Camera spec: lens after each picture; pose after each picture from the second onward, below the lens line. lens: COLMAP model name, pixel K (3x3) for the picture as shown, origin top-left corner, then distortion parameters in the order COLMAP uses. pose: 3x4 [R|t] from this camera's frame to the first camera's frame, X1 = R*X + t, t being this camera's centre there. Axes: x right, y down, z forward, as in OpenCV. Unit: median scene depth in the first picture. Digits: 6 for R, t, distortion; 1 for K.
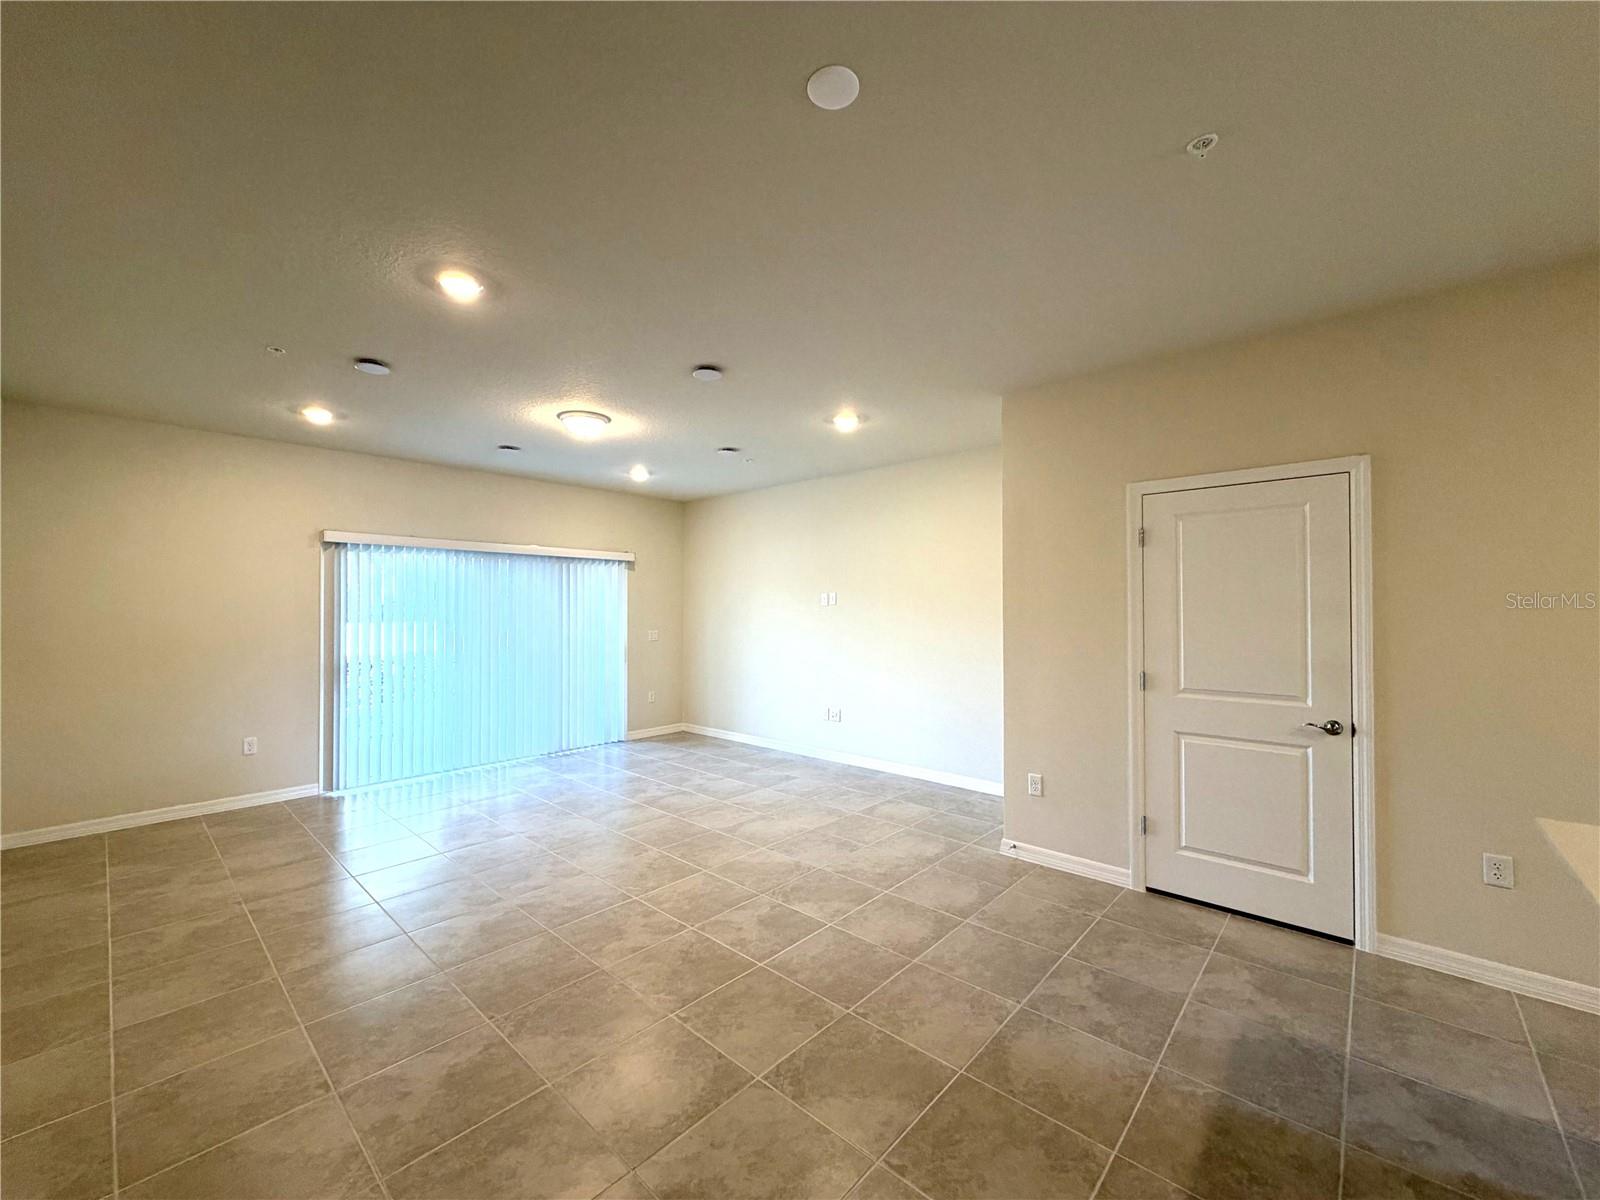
lens RADIAL K [[636.3, 0, 796.1], [0, 636.3, 601.7], [0, 0, 1]] dist [0.001031, 0.000523]
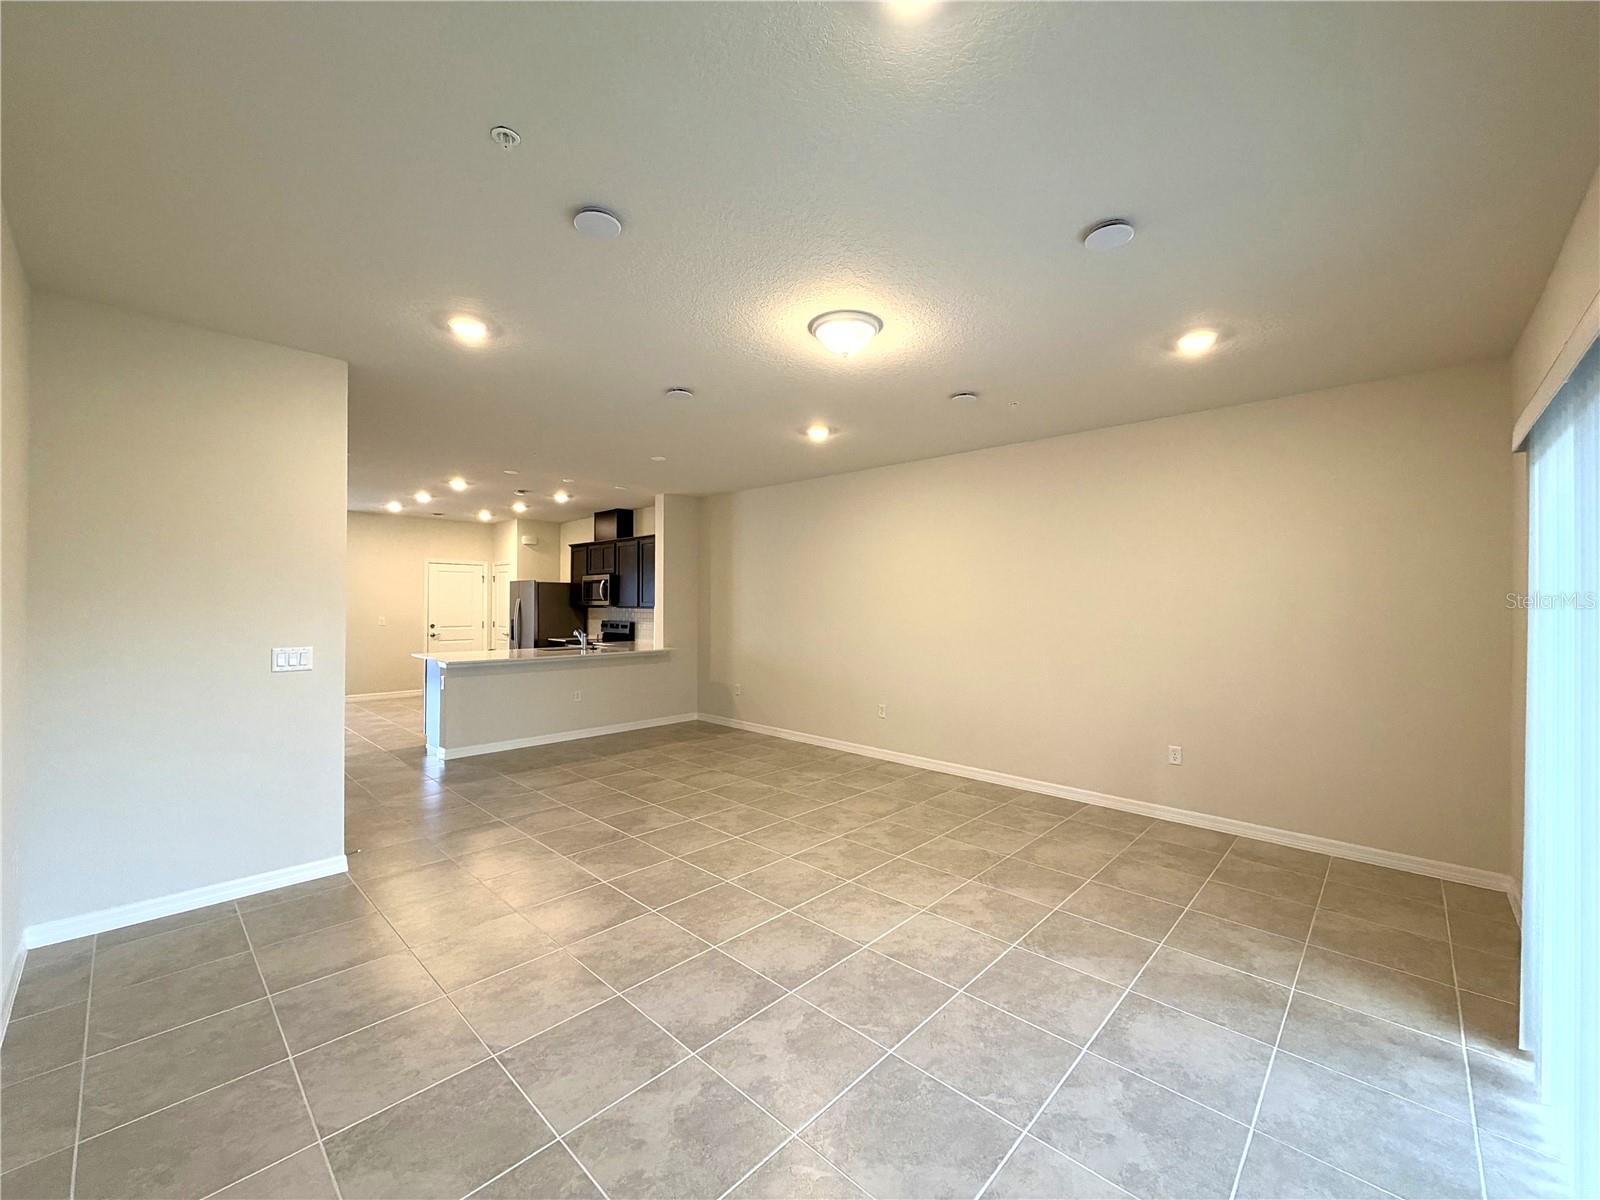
lens RADIAL K [[636.3, 0, 796.1], [0, 636.3, 601.7], [0, 0, 1]] dist [0.001031, 0.000523]
pose [[-0.999740, -0.007055, 0.021703, -0.442249], [-0.007376, 0.999864, -0.014752, 0.031942], [-0.021596, -0.014908, -0.999656, 2.526404]]
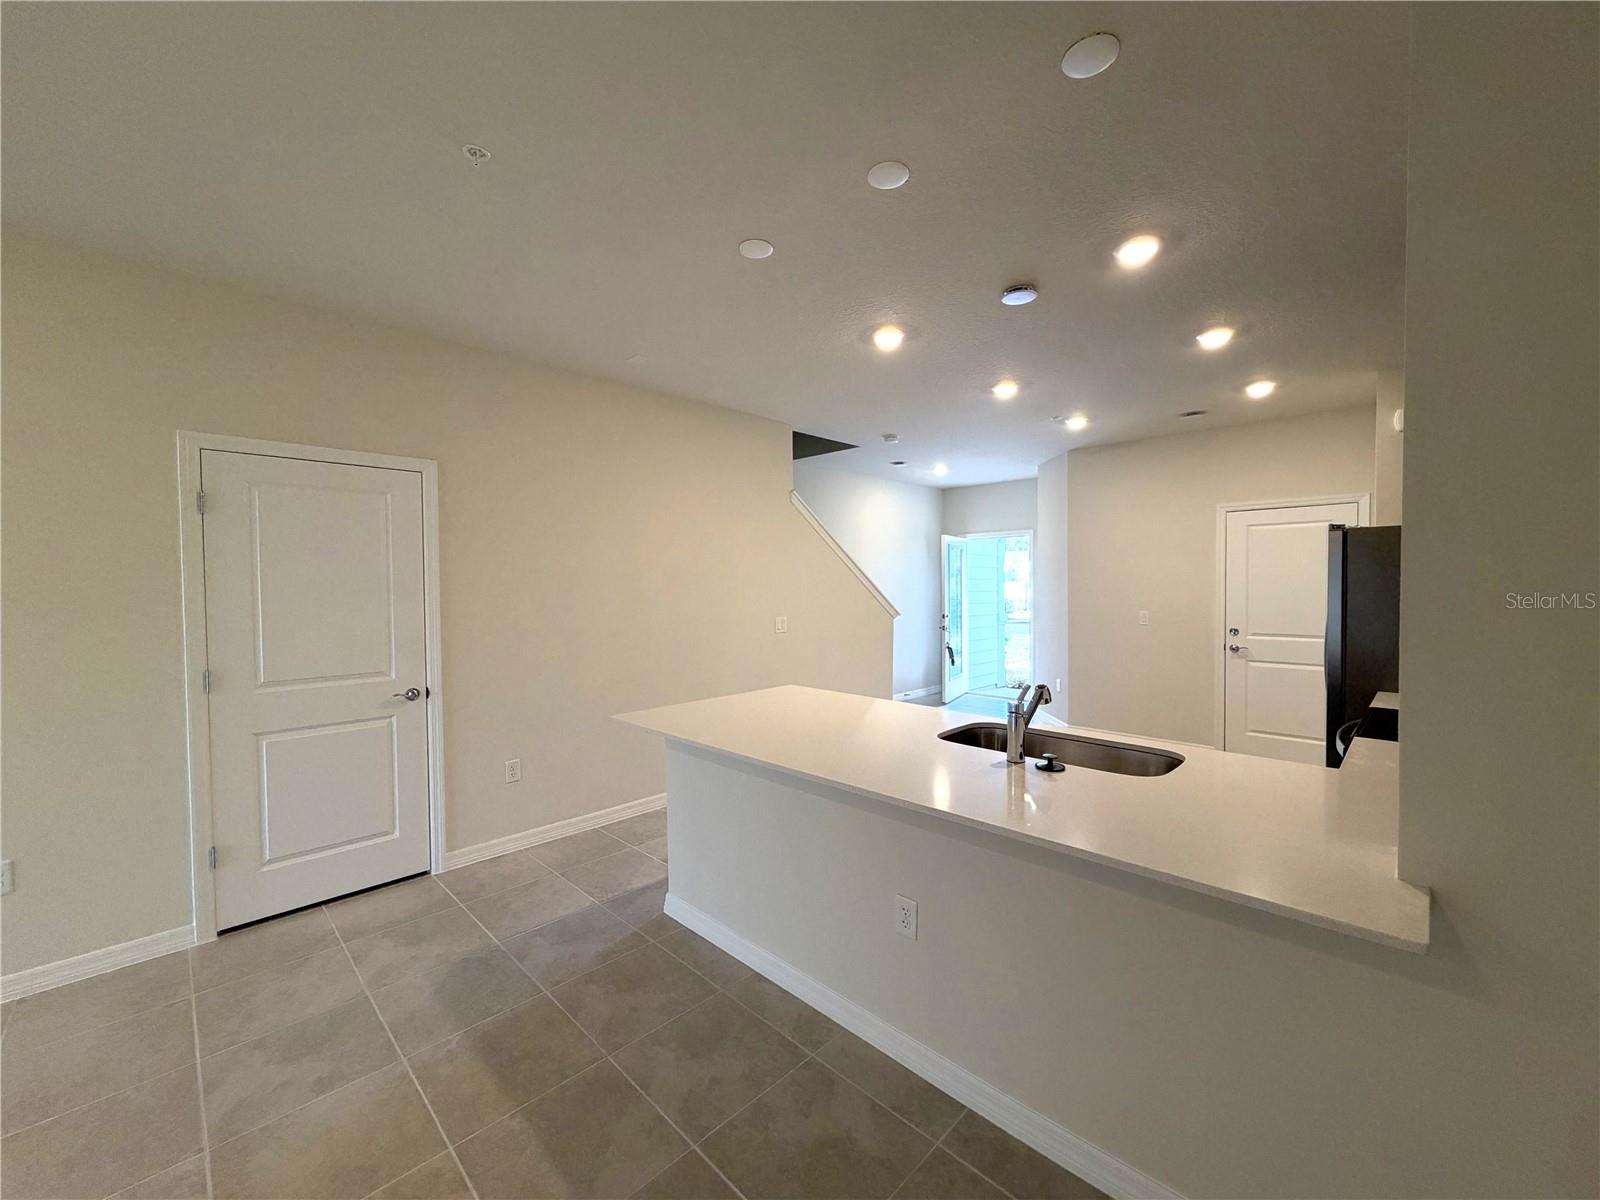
lens RADIAL K [[633.6, 0, 800.0], [0, 633.6, 600.0], [0, 0, 1]] dist [-0.003938, -0.000185]
pose [[0.047428, -0.022477, 0.998622, -0.245967], [-0.002779, 0.999740, 0.022634, 0.001871], [-0.998871, -0.003848, 0.047353, 0.248644]]
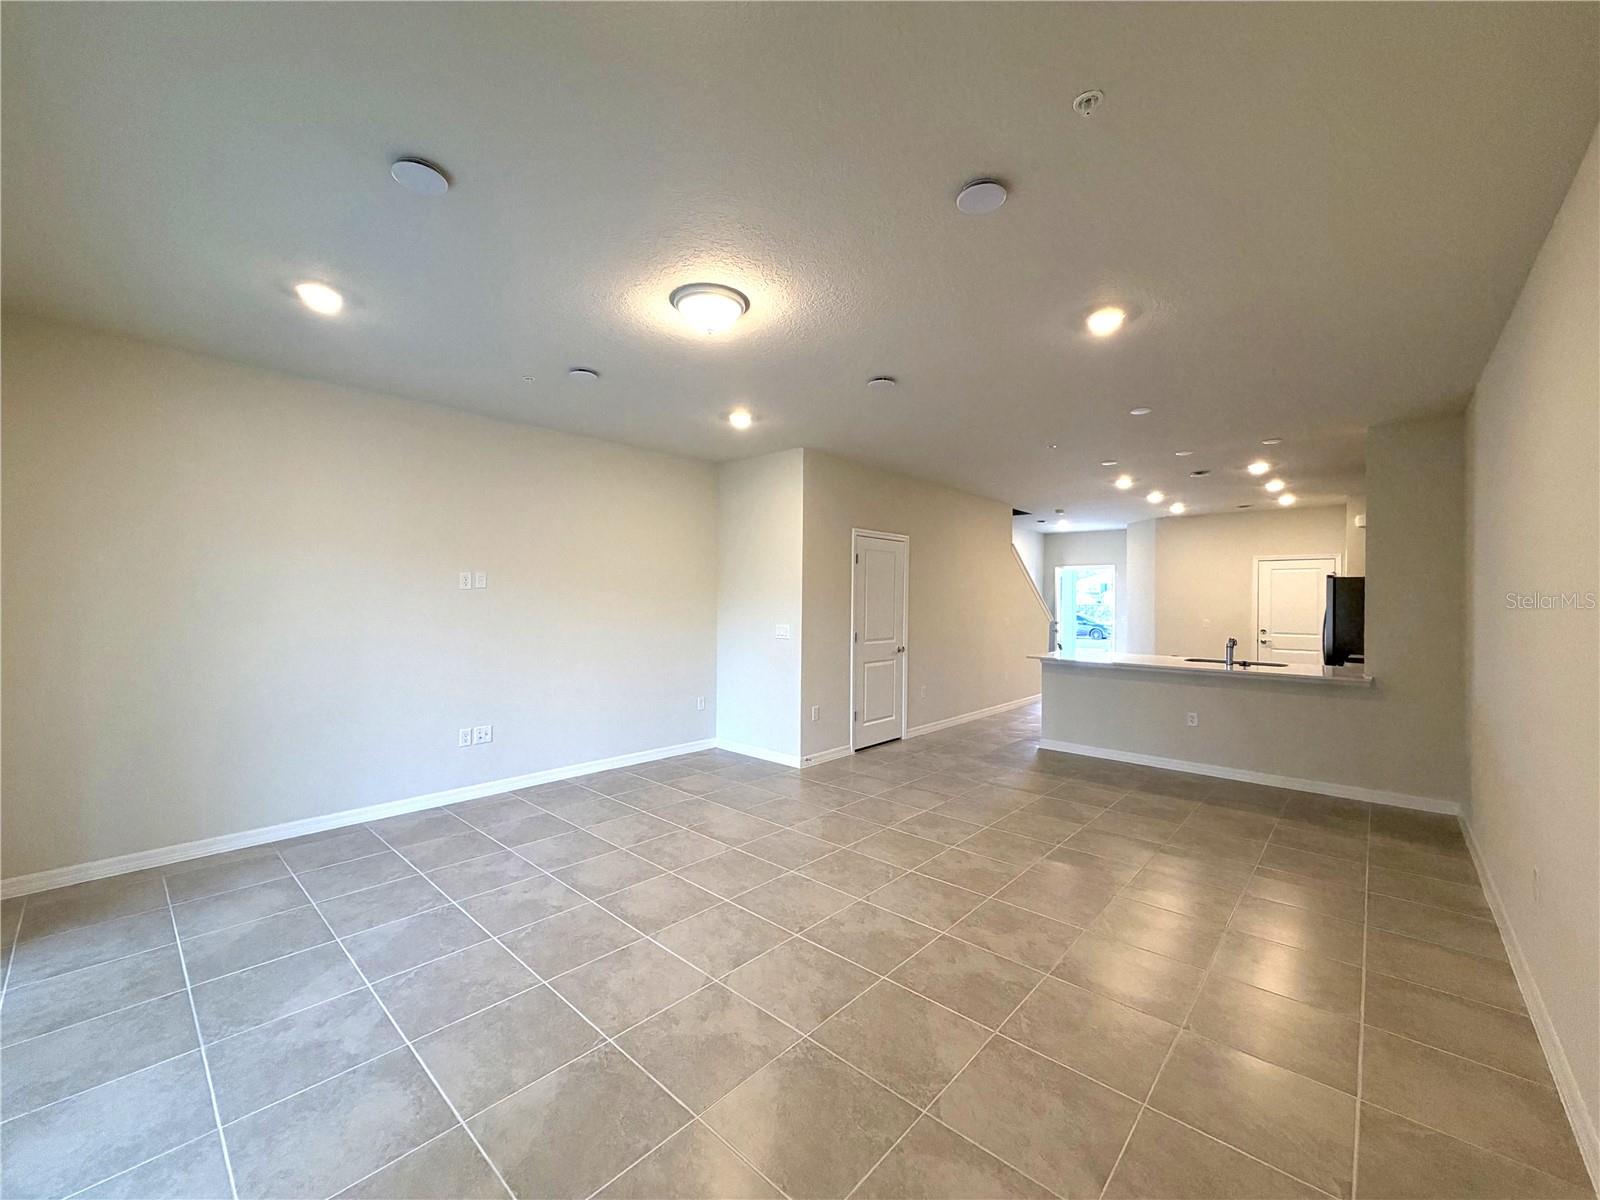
lens RADIAL K [[636.3, 0, 796.1], [0, 636.3, 601.7], [0, 0, 1]] dist [0.001031, 0.000523]
pose [[0.002172, -0.001896, 0.999996, -1.474710], [-0.021011, 0.999777, 0.001942, 0.025464], [-0.999777, -0.021015, 0.002132, 1.355939]]
